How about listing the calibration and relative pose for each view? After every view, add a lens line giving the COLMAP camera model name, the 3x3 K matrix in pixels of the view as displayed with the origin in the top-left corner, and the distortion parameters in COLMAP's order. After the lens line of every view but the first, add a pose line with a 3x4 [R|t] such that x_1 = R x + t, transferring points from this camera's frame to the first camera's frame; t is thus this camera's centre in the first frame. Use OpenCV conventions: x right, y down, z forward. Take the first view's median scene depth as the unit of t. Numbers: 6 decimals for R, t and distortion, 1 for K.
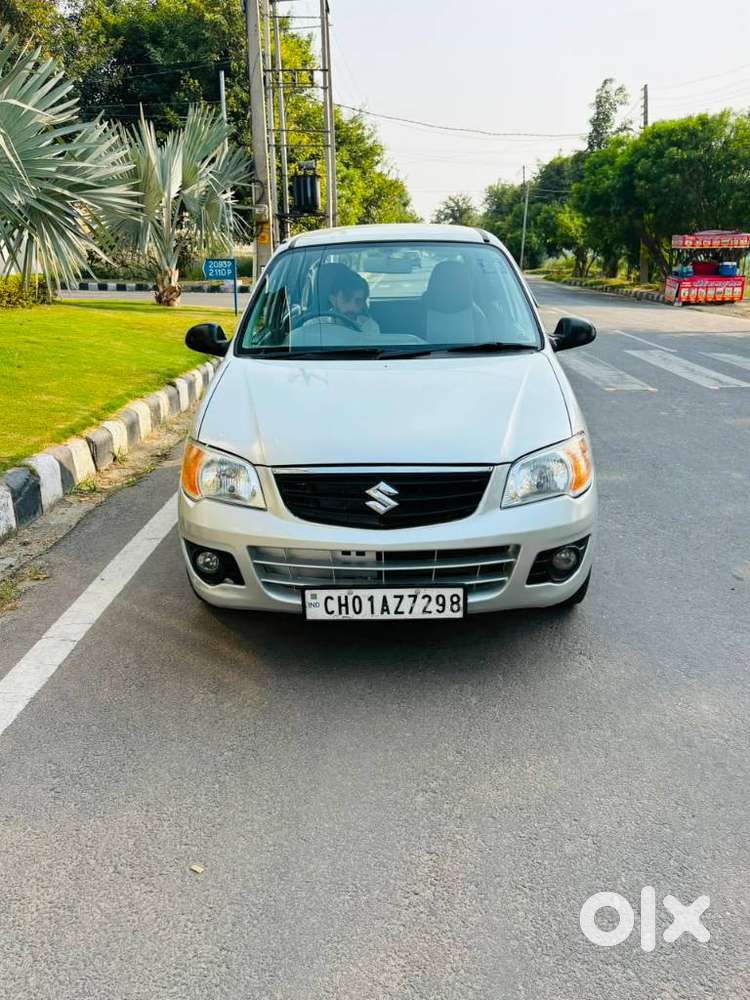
lens RADIAL K [[907.6, 0, 376.1], [0, 907.6, 512.9], [0, 0, 1]] dist [0.053377, -0.031896]
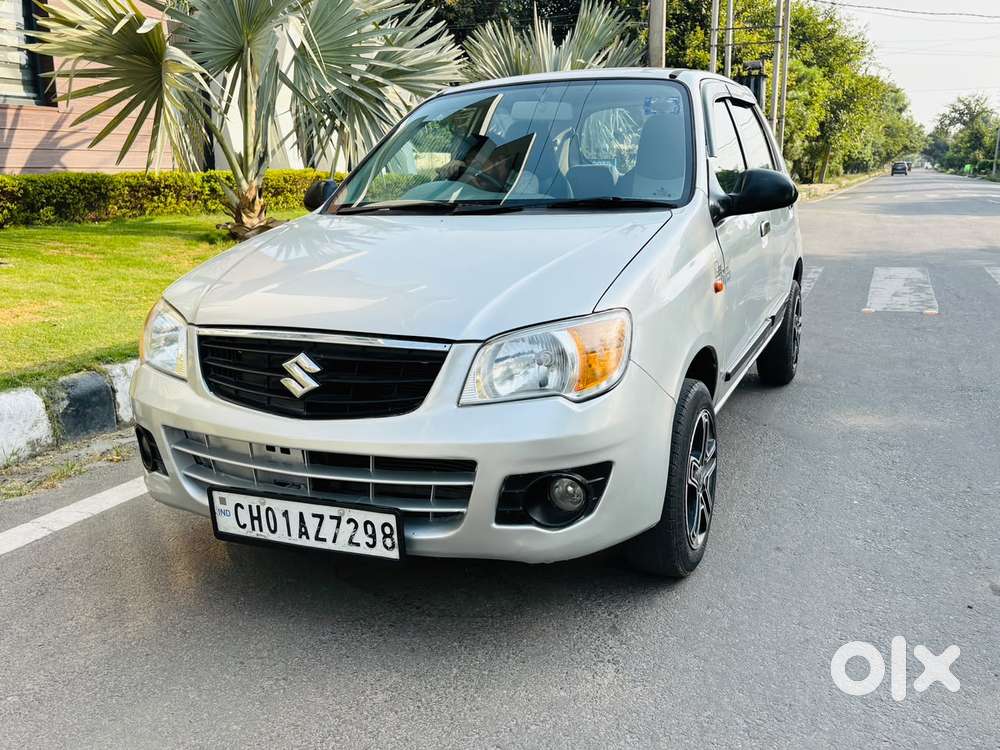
lens RADIAL K [[980.2, 0, 473.3], [0, 980.2, 329.8], [0, 0, 1]] dist [0.061019, 0.000000]
pose [[0.920040, 0.060682, -0.387097, 0.427683], [-0.107295, 0.989191, -0.099948, 0.011099], [0.376848, 0.133490, 0.916606, 0.311239]]
